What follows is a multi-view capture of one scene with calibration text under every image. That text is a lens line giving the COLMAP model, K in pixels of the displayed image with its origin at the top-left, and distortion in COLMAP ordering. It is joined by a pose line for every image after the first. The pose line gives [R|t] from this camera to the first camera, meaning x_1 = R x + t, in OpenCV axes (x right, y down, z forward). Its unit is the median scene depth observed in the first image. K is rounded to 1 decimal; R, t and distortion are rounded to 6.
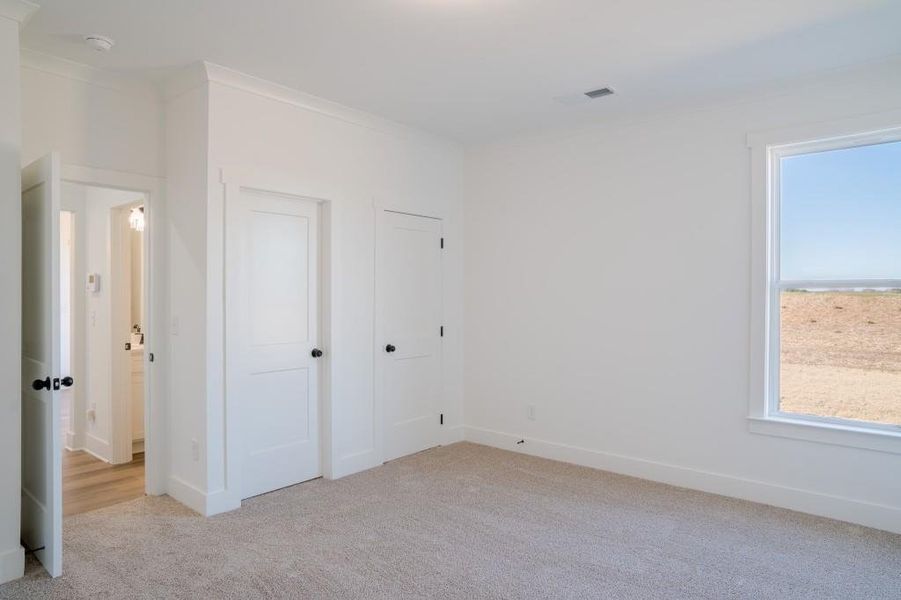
lens RADIAL K [[559.0, 0, 450.5], [0, 559.0, 295.6], [0, 0, 1]] dist [-0.001769, -0.000189]
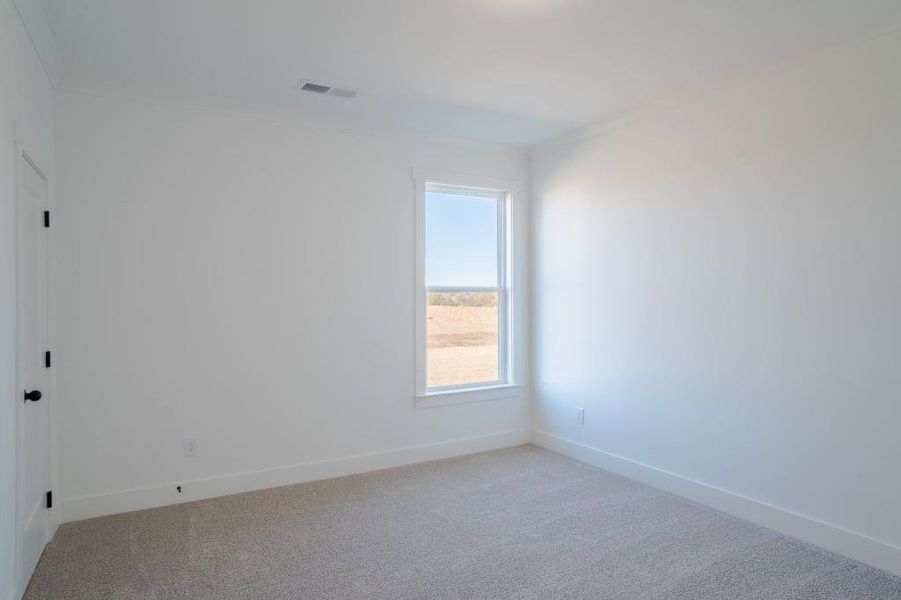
lens RADIAL K [[559.0, 0, 450.5], [0, 559.0, 302.2], [0, 0, 1]] dist [-0.001769, -0.000189]
pose [[0.368016, -0.010694, 0.929758, -0.587770], [0.009340, 0.999926, 0.007804, -0.001096], [-0.929773, 0.005812, 0.368088, 0.470332]]
